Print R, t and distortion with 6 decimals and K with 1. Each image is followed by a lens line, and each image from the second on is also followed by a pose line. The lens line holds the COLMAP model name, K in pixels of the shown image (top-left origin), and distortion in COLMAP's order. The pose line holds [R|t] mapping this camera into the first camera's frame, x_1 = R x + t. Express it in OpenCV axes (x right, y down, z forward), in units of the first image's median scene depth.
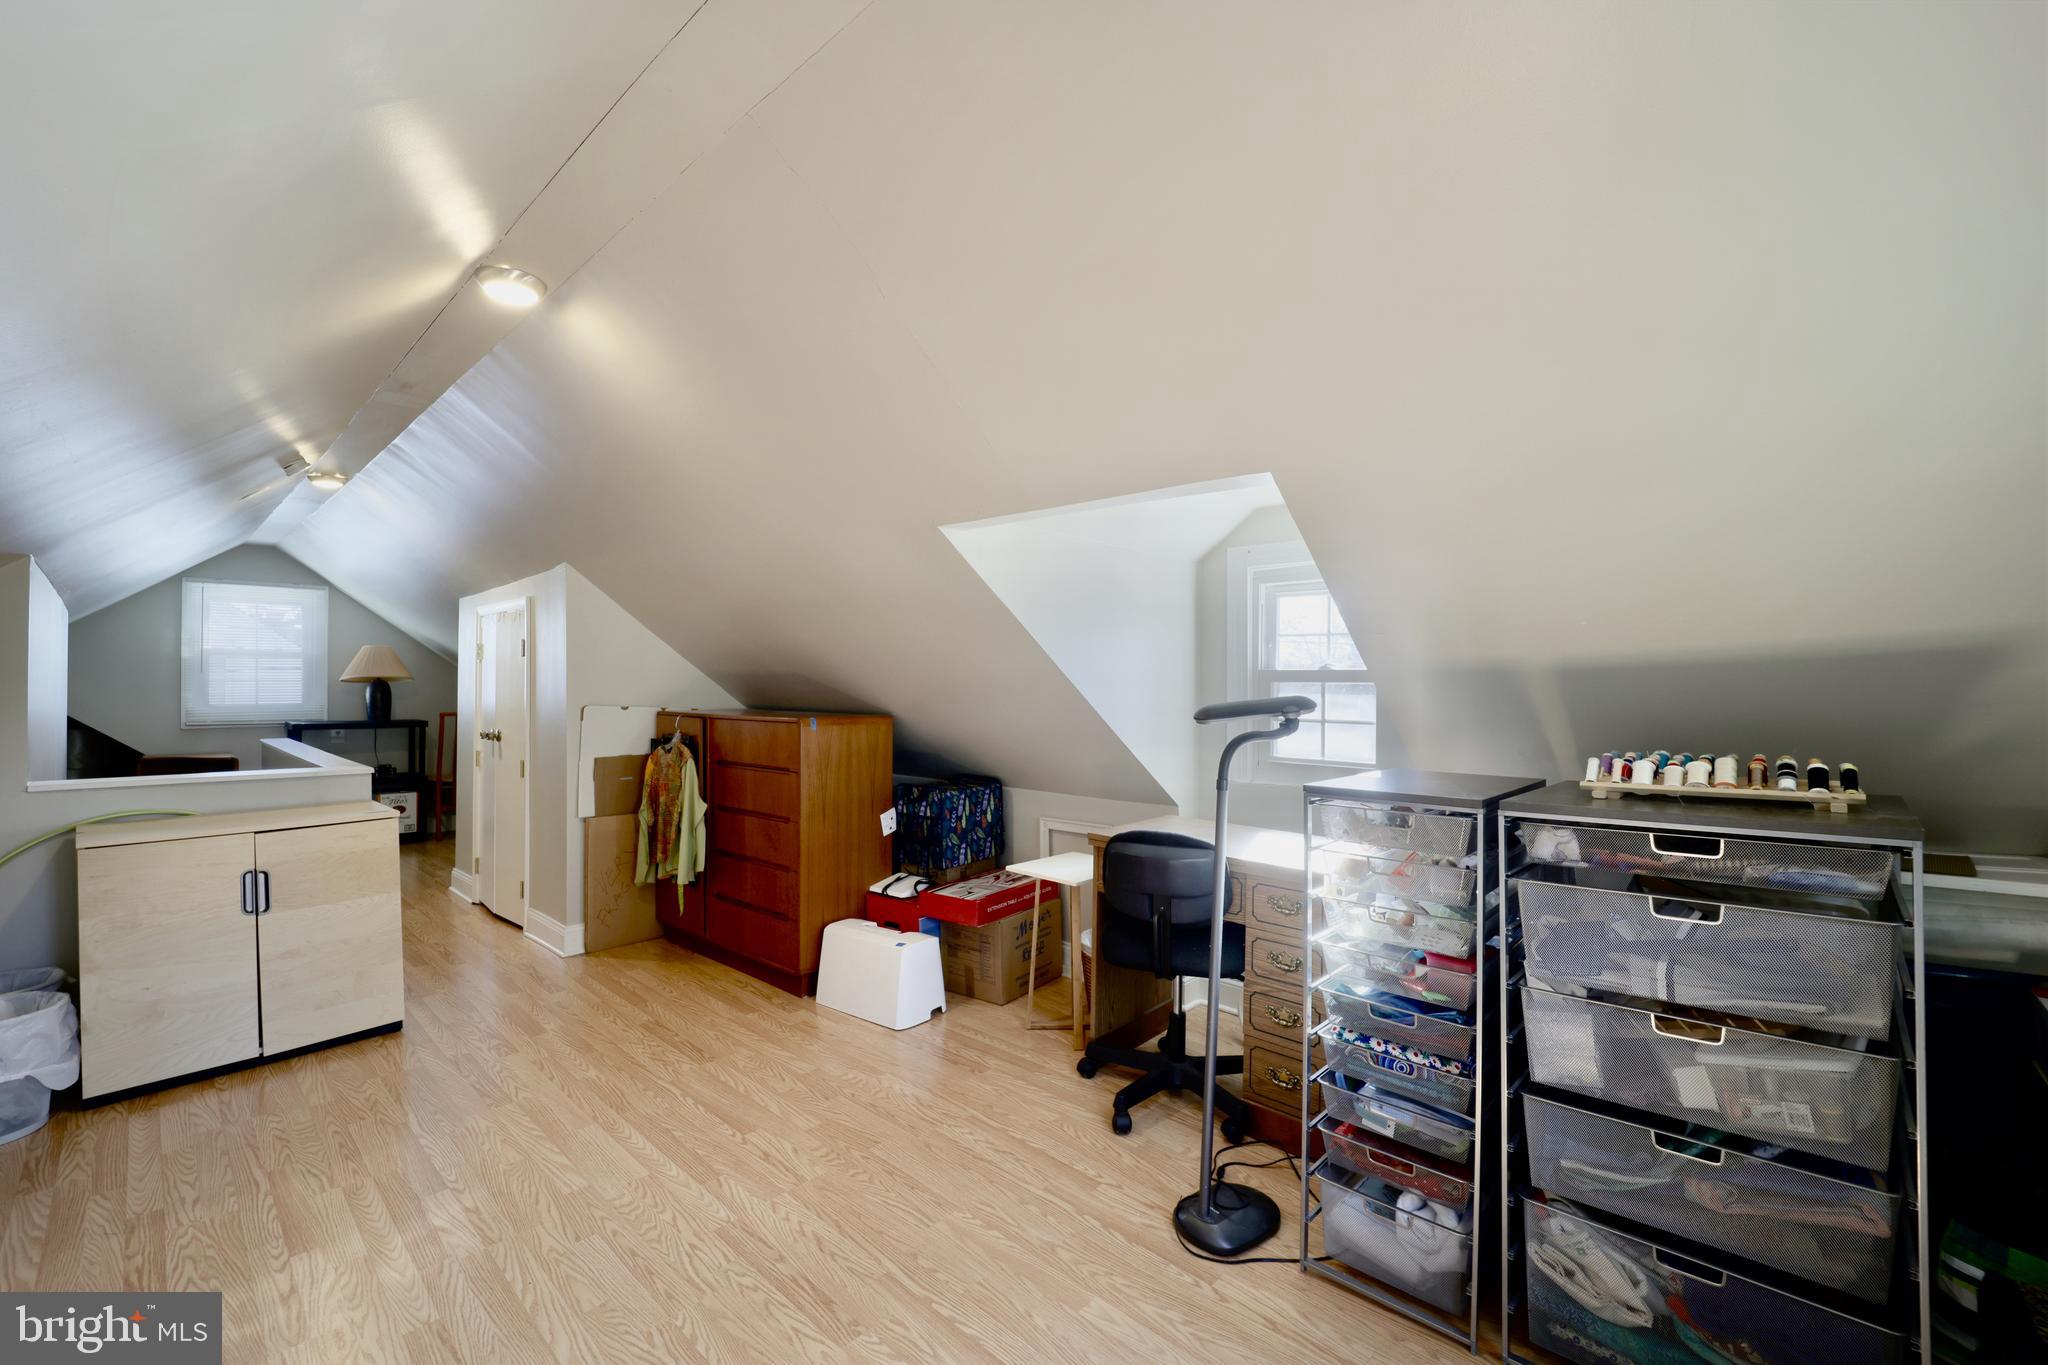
lens RADIAL K [[830.4, 0, 1023.1], [0, 830.4, 684.9], [0, 0, 1]] dist [-0.016196, -0.003565]
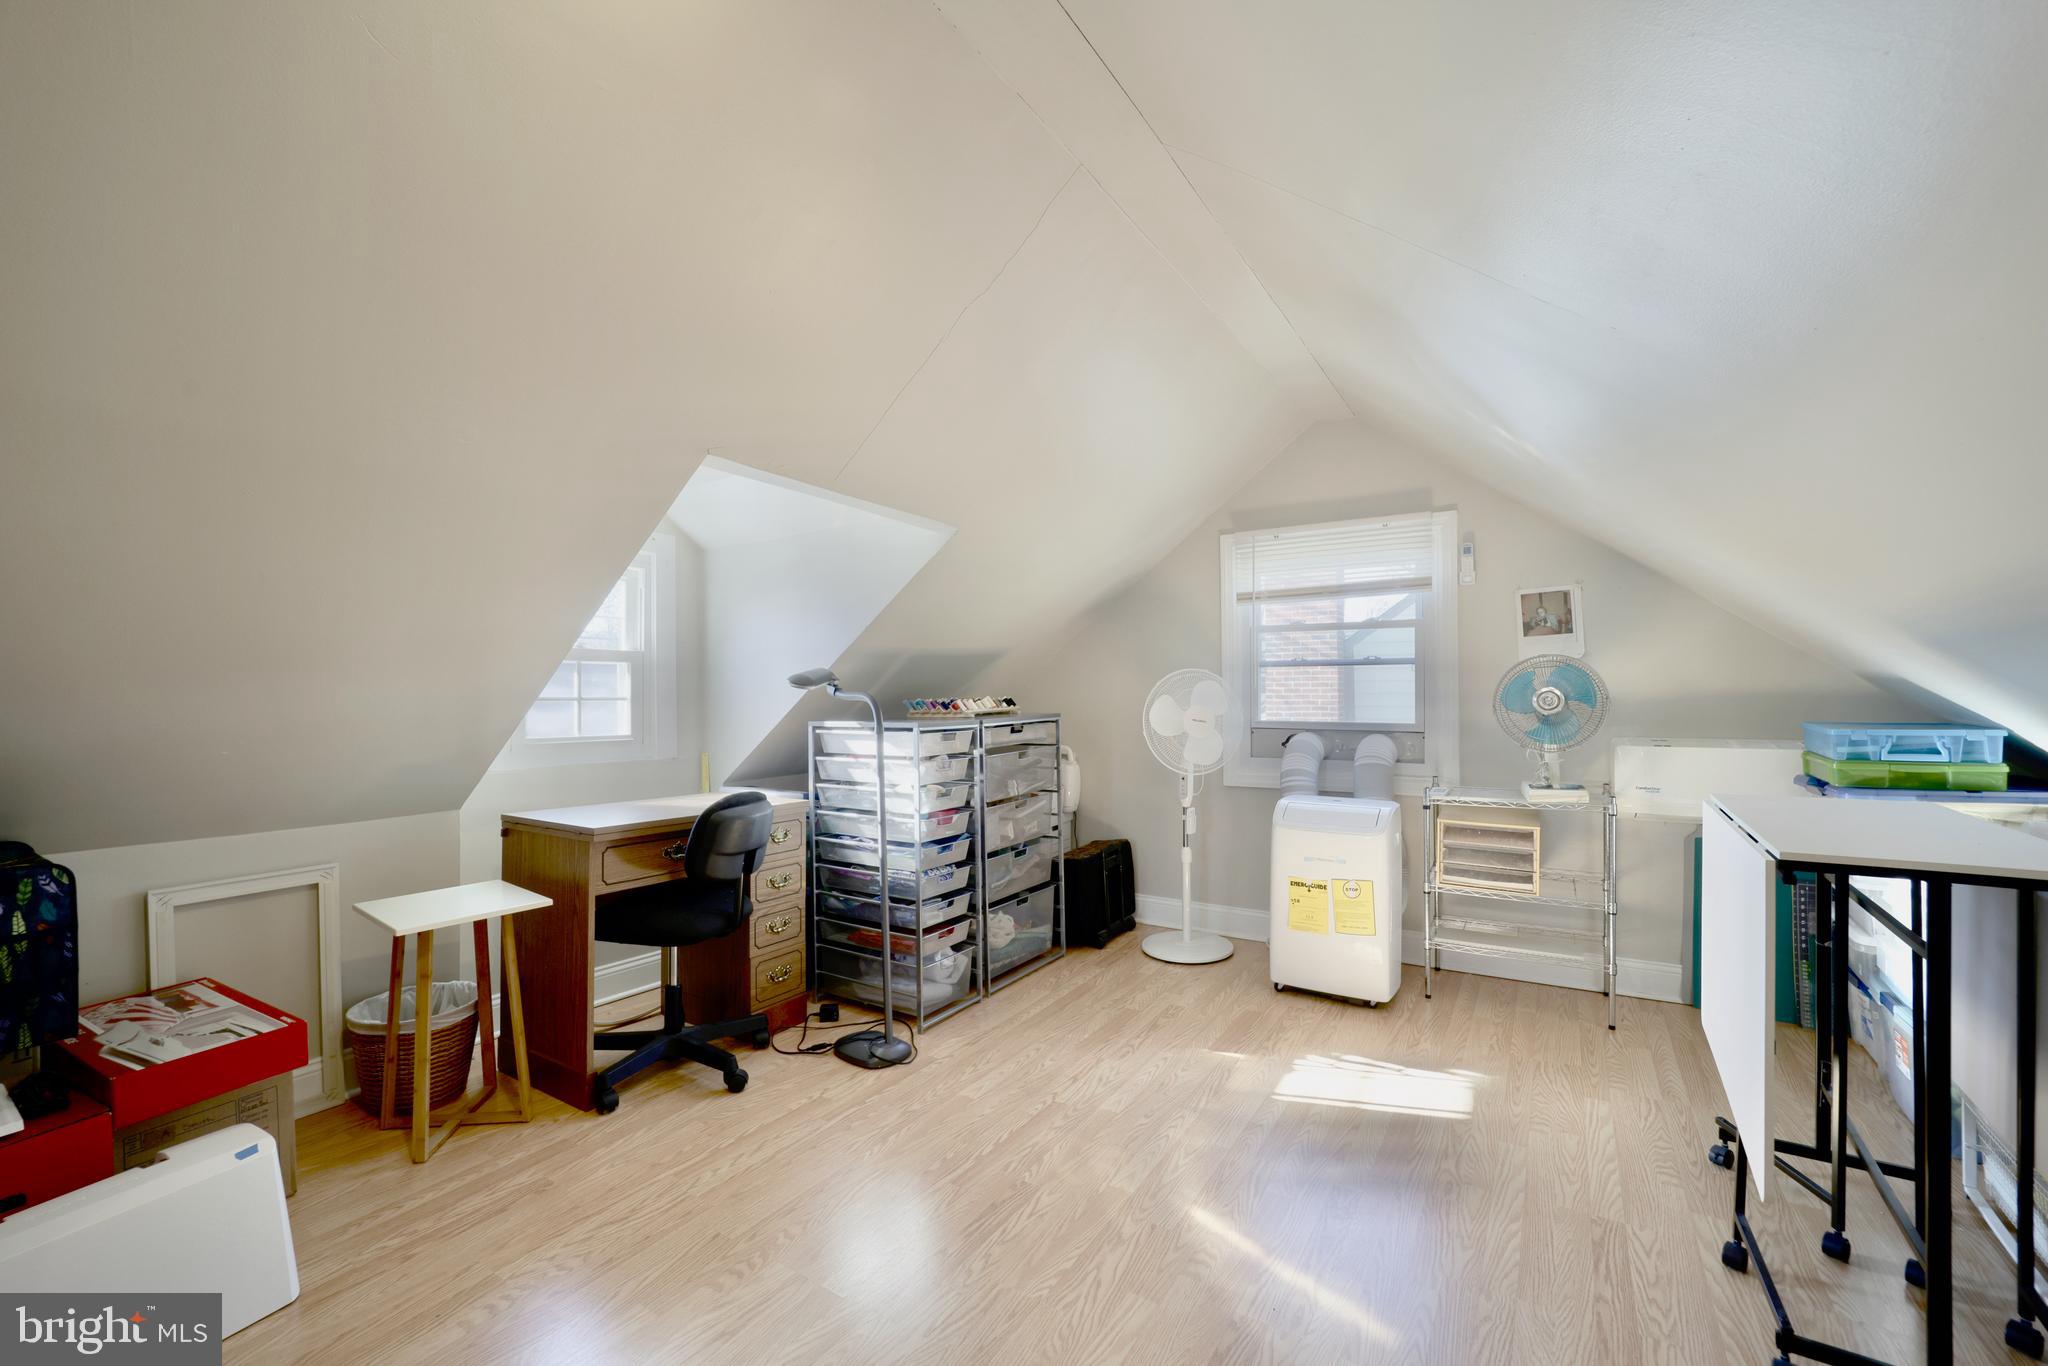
lens RADIAL K [[830.4, 0, 1023.1], [0, 830.4, 685.4], [0, 0, 1]] dist [-0.016196, -0.003565]
pose [[-0.171921, 0.004601, 0.985100, -1.285769], [0.004299, 0.999983, -0.003921, 0.058302], [-0.985101, 0.003561, -0.171938, 1.108209]]
